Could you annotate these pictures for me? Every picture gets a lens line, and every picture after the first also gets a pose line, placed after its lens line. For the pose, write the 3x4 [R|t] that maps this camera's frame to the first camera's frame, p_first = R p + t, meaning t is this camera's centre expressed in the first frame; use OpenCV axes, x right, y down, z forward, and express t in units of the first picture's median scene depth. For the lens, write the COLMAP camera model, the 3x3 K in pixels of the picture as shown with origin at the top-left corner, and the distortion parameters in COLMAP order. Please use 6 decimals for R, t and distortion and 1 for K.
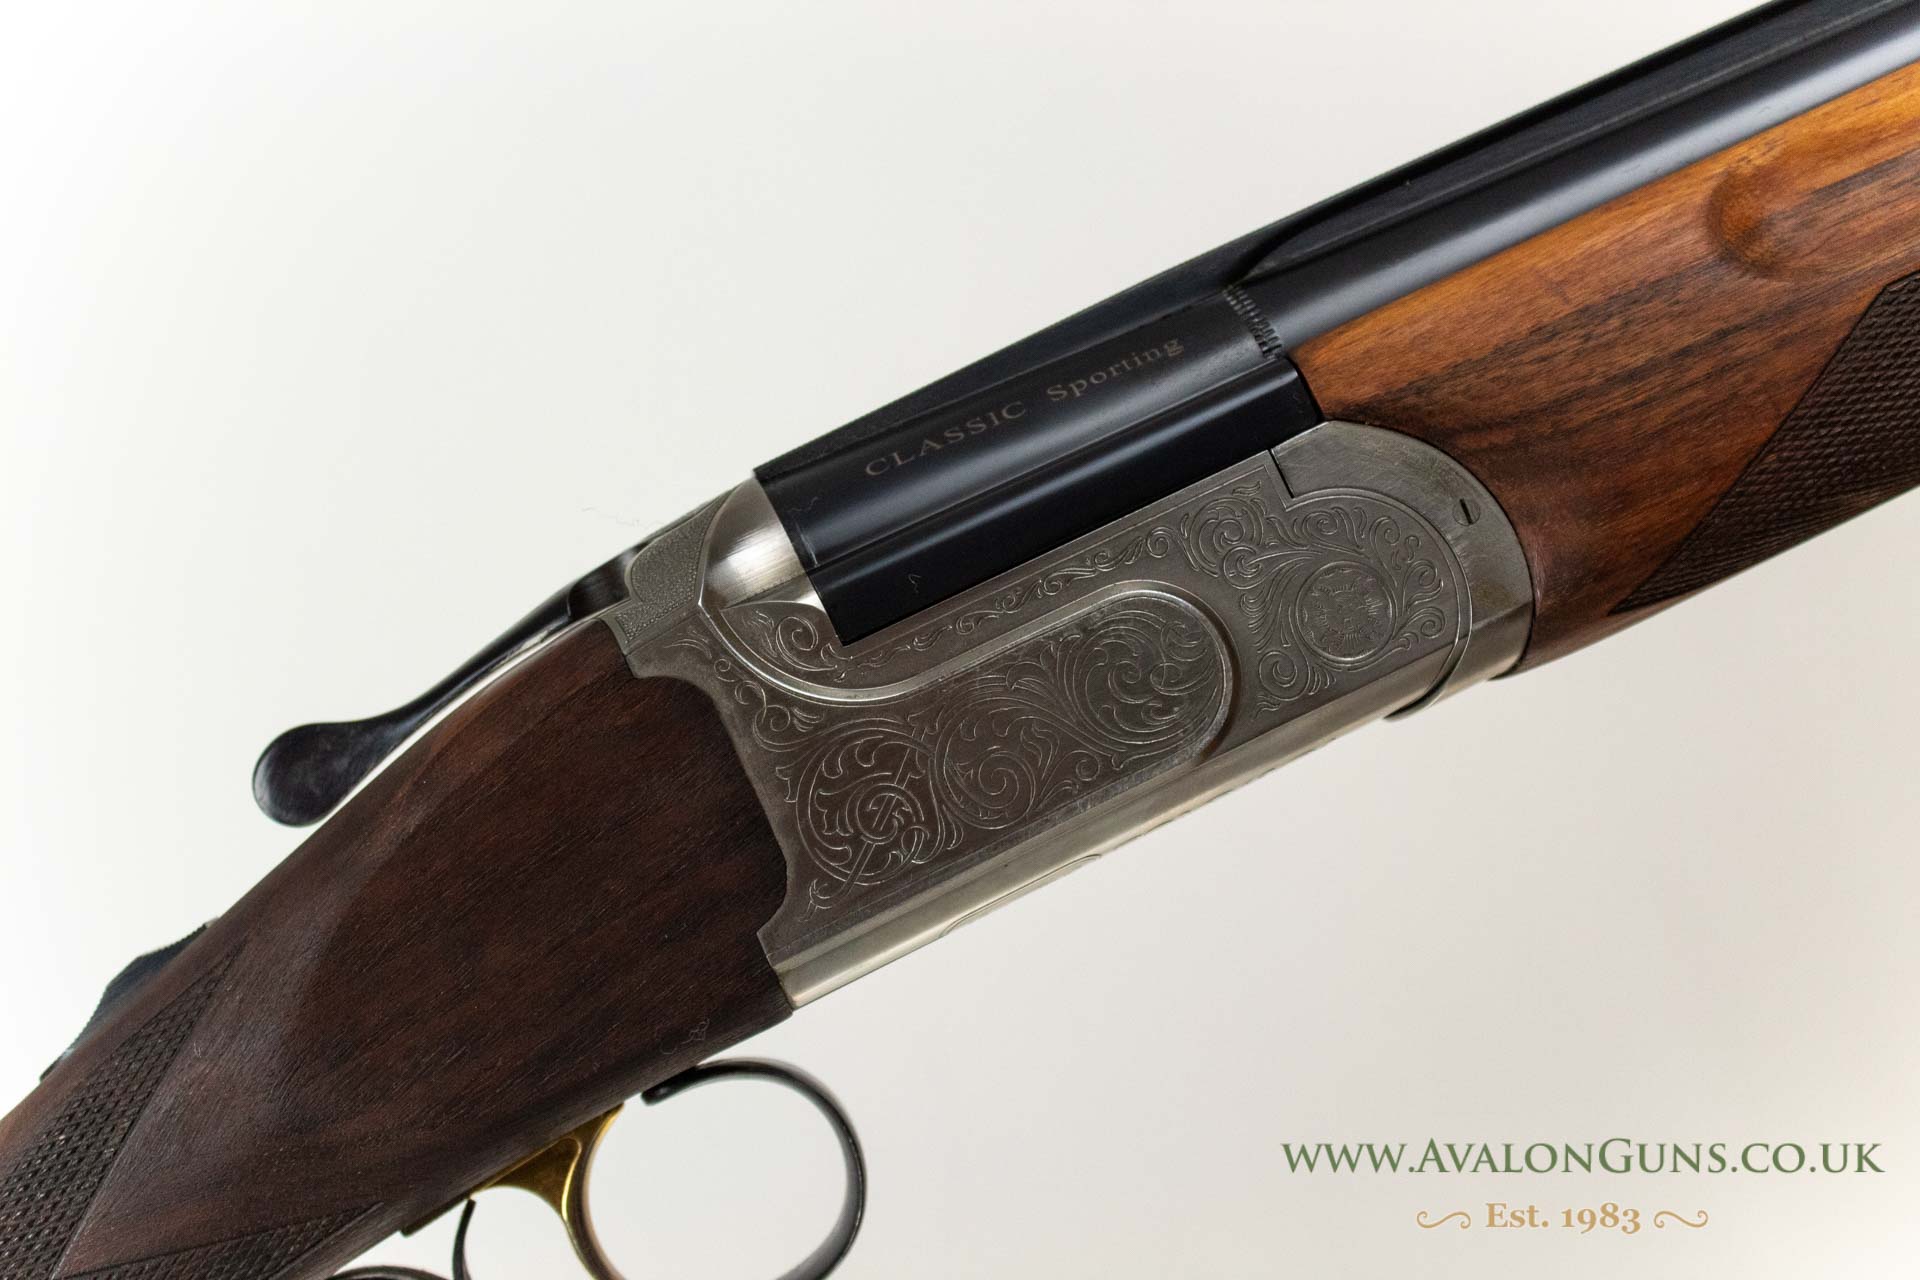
lens RADIAL K [[3109.1, 0, 960.0], [0, 3109.1, 640.0], [0, 0, 1]] dist [-0.022951, -0.020408]
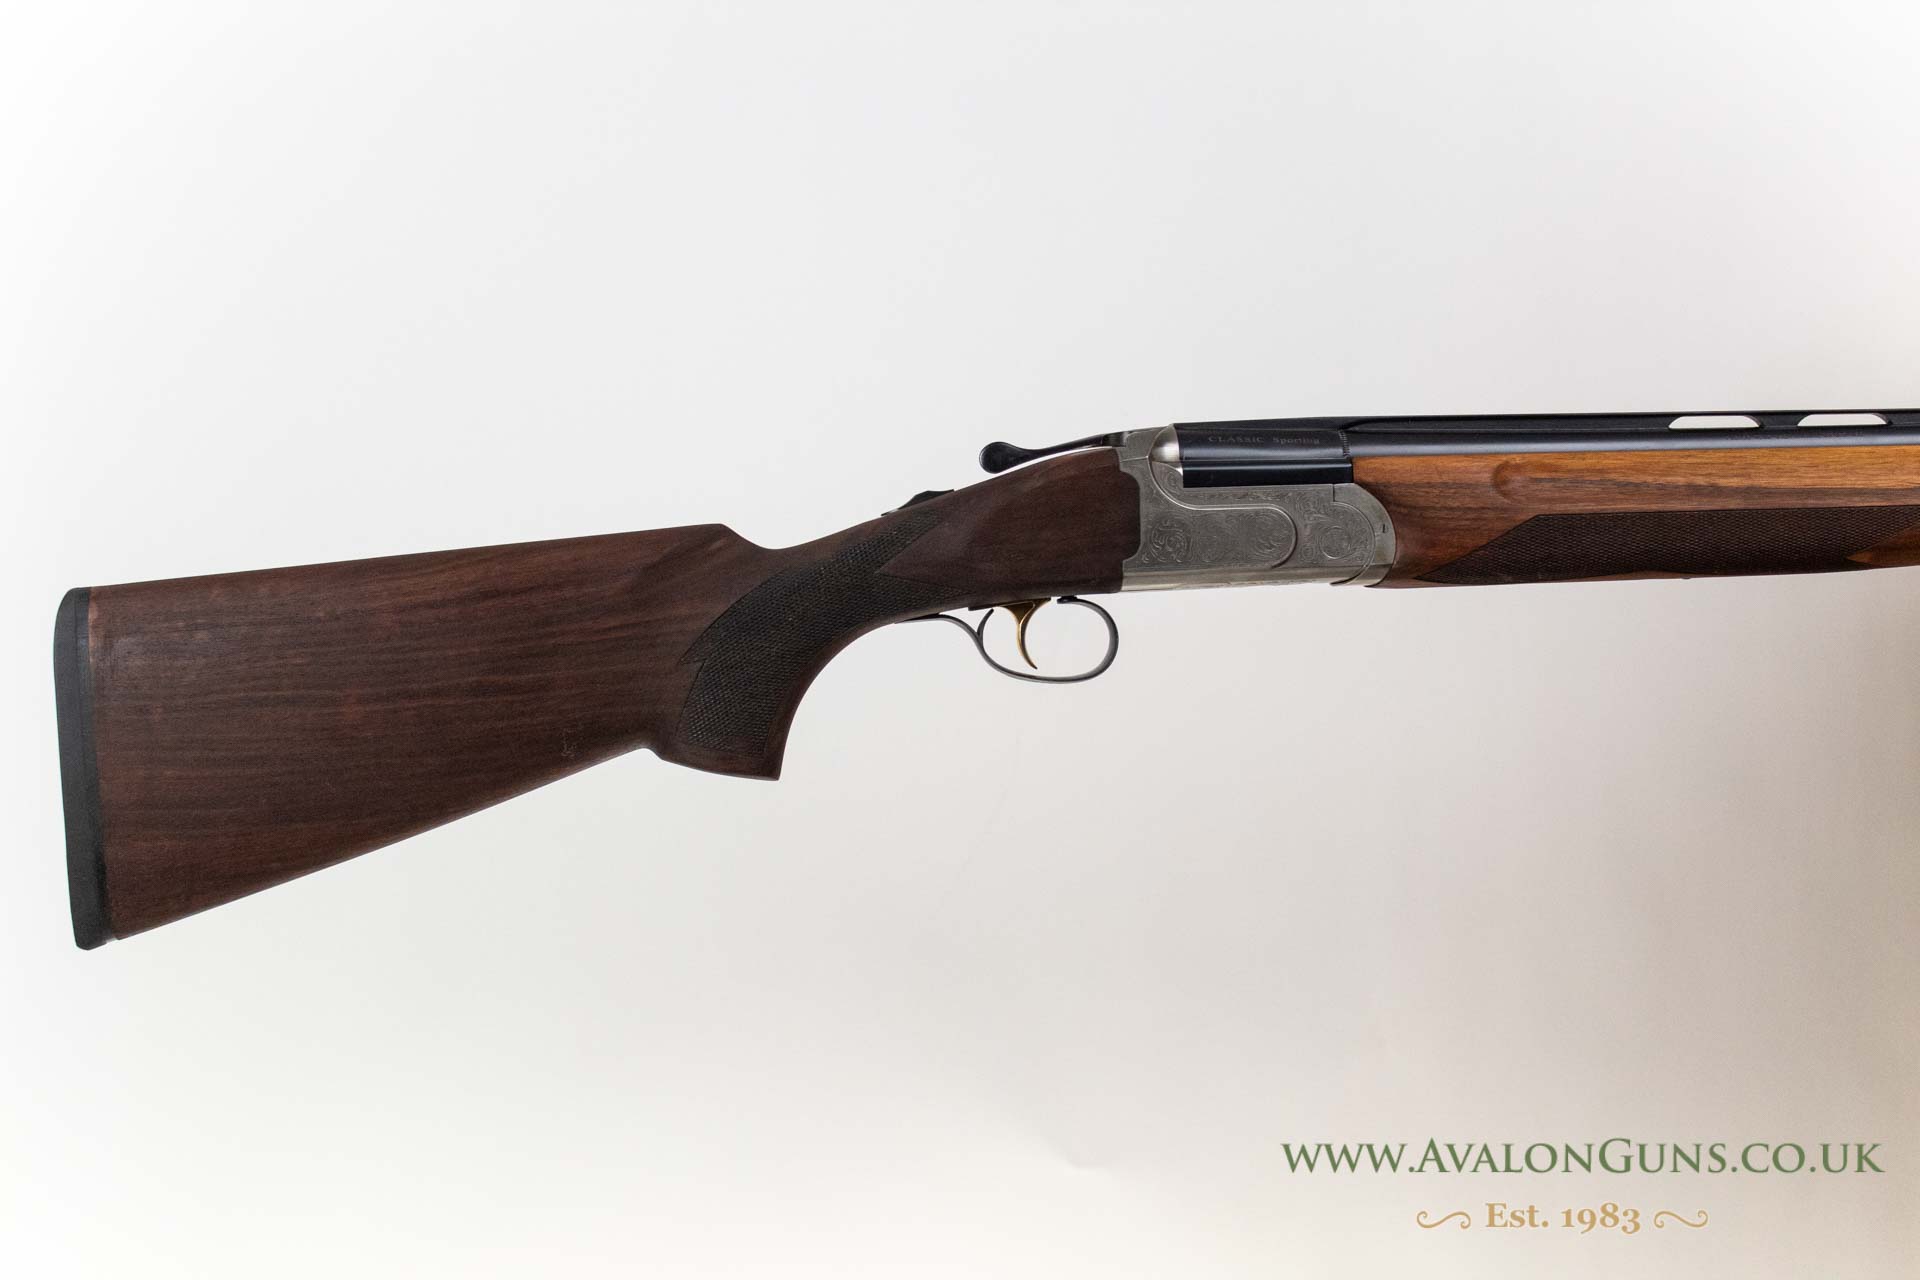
lens RADIAL K [[3109.1, 0, 960.0], [0, 3109.1, 640.0], [0, 0, 1]] dist [-0.022951, -0.020408]
pose [[0.918519, 0.394928, 0.018811, -0.237002], [-0.395028, 0.918668, 0.001748, 0.220886], [-0.016591, -0.009037, 0.999822, -2.072019]]
